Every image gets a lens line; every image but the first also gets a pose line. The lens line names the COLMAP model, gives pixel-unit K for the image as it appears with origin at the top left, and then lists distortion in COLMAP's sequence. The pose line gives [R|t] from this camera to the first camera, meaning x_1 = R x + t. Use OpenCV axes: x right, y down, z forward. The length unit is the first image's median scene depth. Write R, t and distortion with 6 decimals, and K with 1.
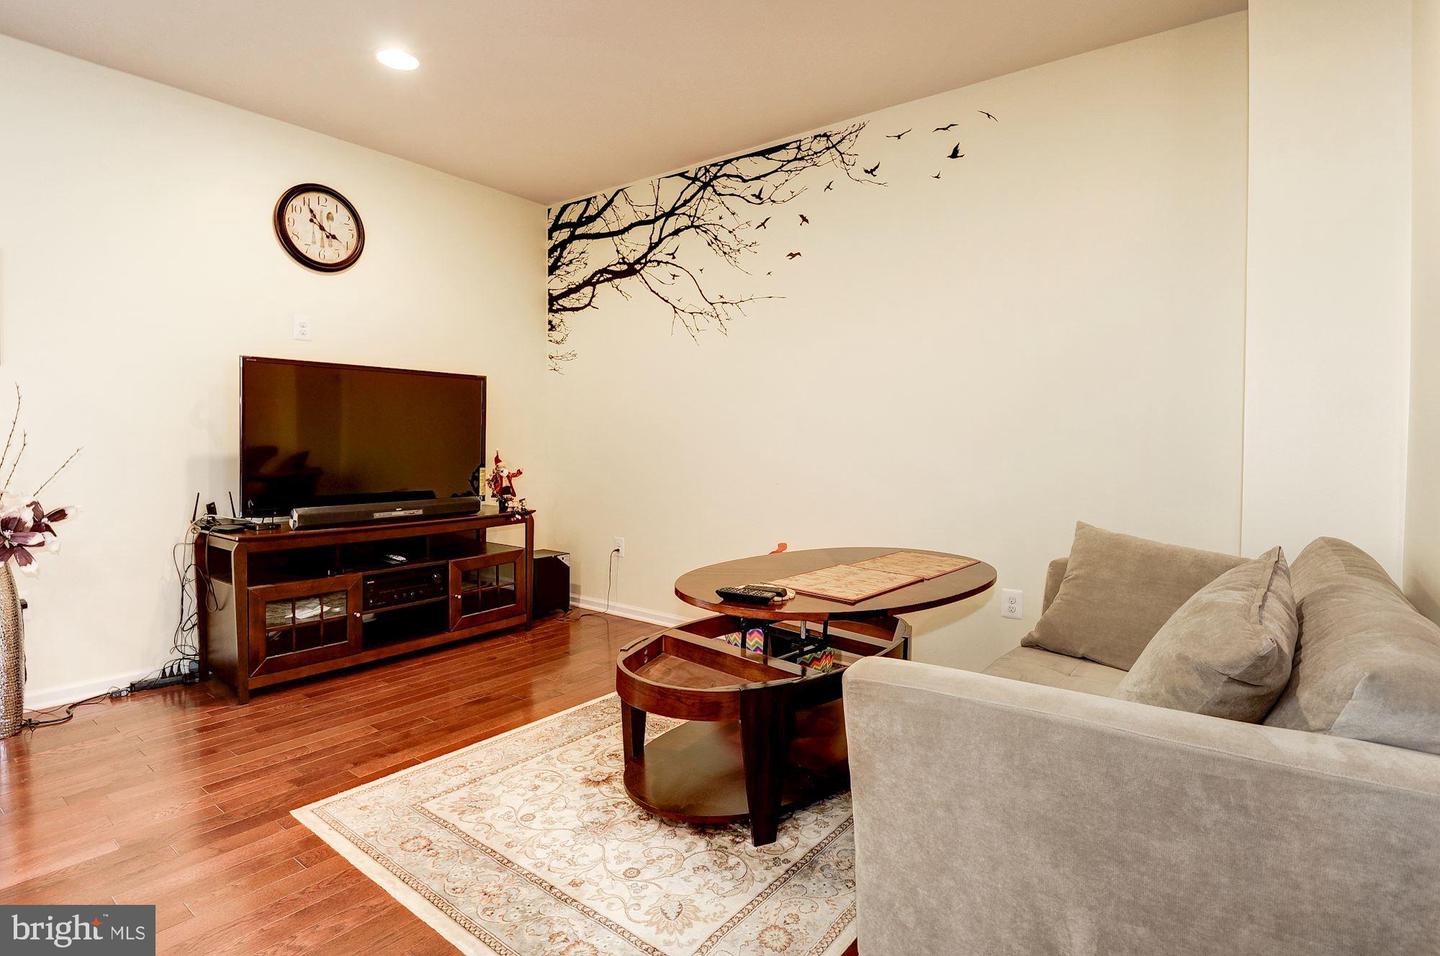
lens RADIAL K [[728.2, 0, 724.6], [0, 728.2, 453.8], [0, 0, 1]] dist [0.006838, -0.017773]
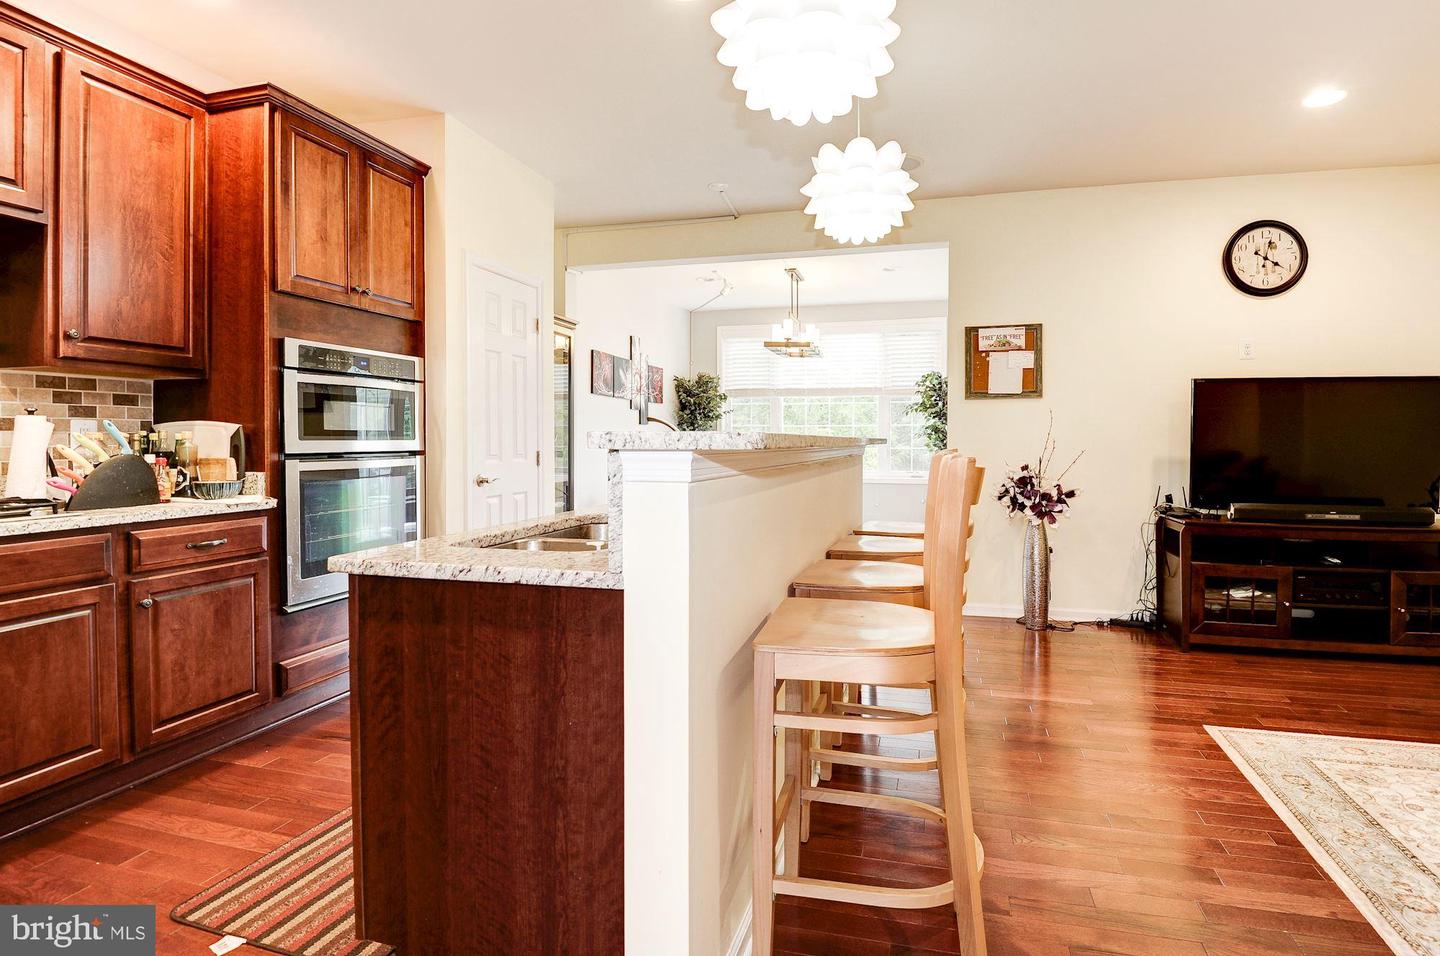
lens RADIAL K [[769.7, 0, 730.1], [0, 769.7, 446.0], [0, 0, 1]] dist [-0.016152, -0.010940]
pose [[0.387705, 0.007226, -0.921755, 0.209178], [-0.023485, 0.999722, -0.002041, 0.002840], [0.921484, 0.022439, 0.387767, -0.210881]]
